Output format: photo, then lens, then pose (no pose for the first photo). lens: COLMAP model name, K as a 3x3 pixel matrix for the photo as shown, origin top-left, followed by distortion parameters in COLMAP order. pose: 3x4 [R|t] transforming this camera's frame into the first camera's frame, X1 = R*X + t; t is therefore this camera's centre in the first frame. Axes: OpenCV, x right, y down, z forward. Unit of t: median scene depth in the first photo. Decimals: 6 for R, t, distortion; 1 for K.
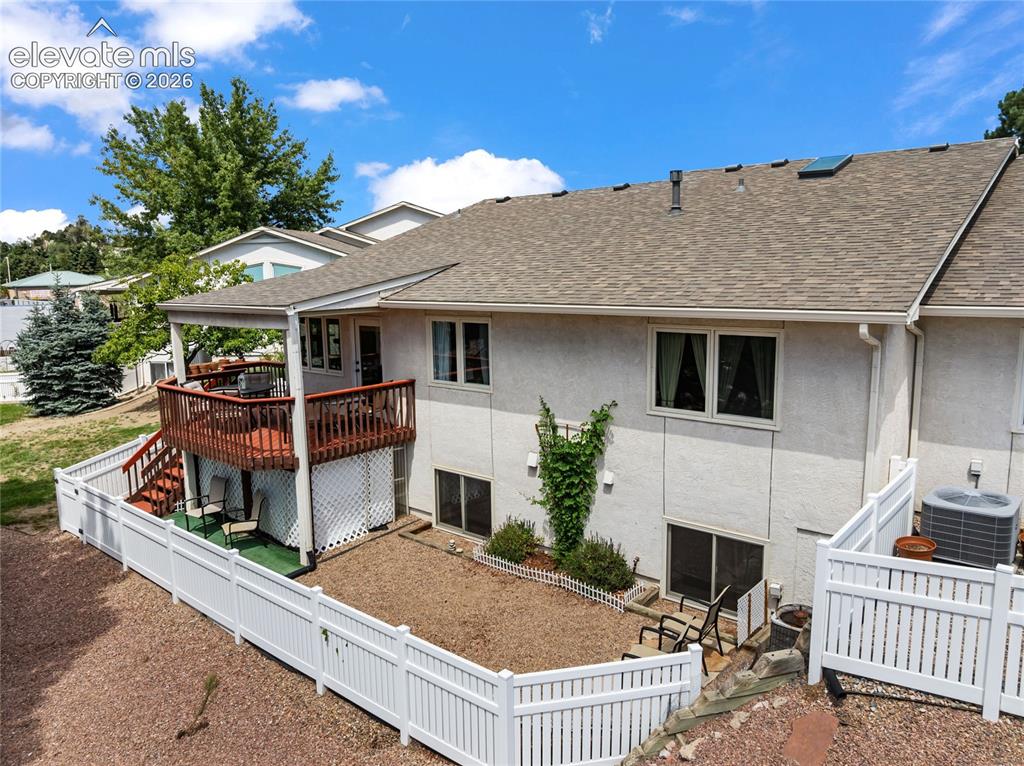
lens RADIAL K [[710.8, 0, 508.4], [0, 710.8, 383.8], [0, 0, 1]] dist [-0.027708, -0.006480]
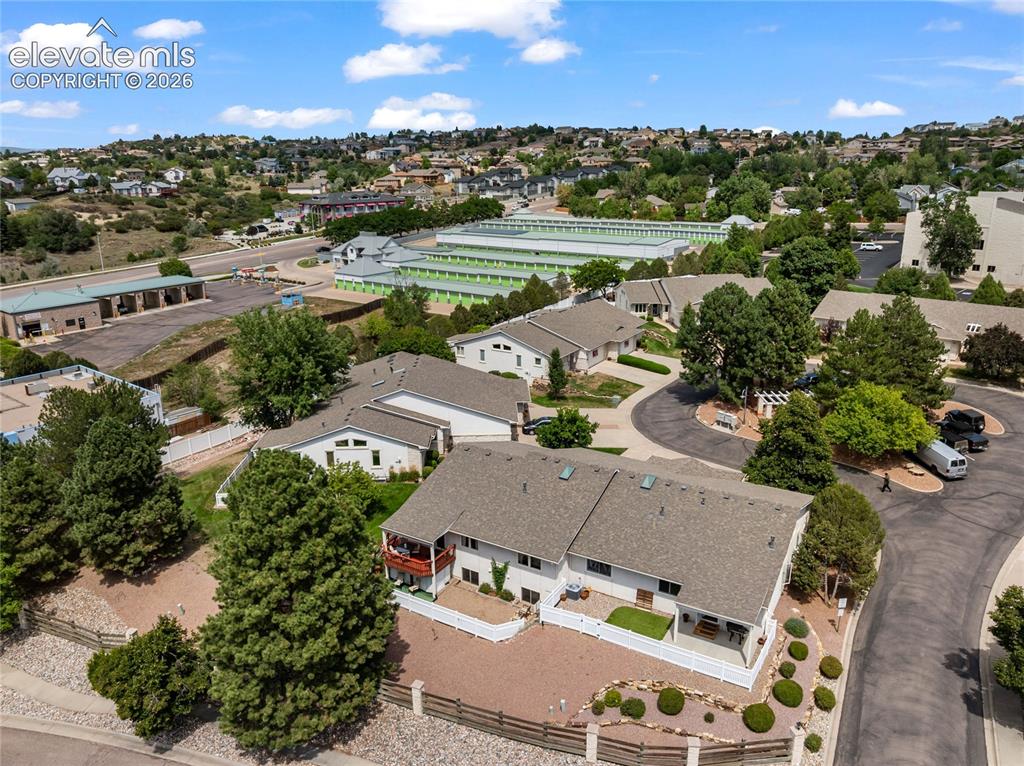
lens RADIAL K [[710.8, 0, 514.4], [0, 710.8, 382.9], [0, 0, 1]] dist [-0.027708, -0.006480]
pose [[0.984994, -0.039019, 0.168120, -0.500734], [0.014417, 0.989306, 0.145143, -1.645918], [-0.171986, -0.140541, 0.975023, -3.047466]]
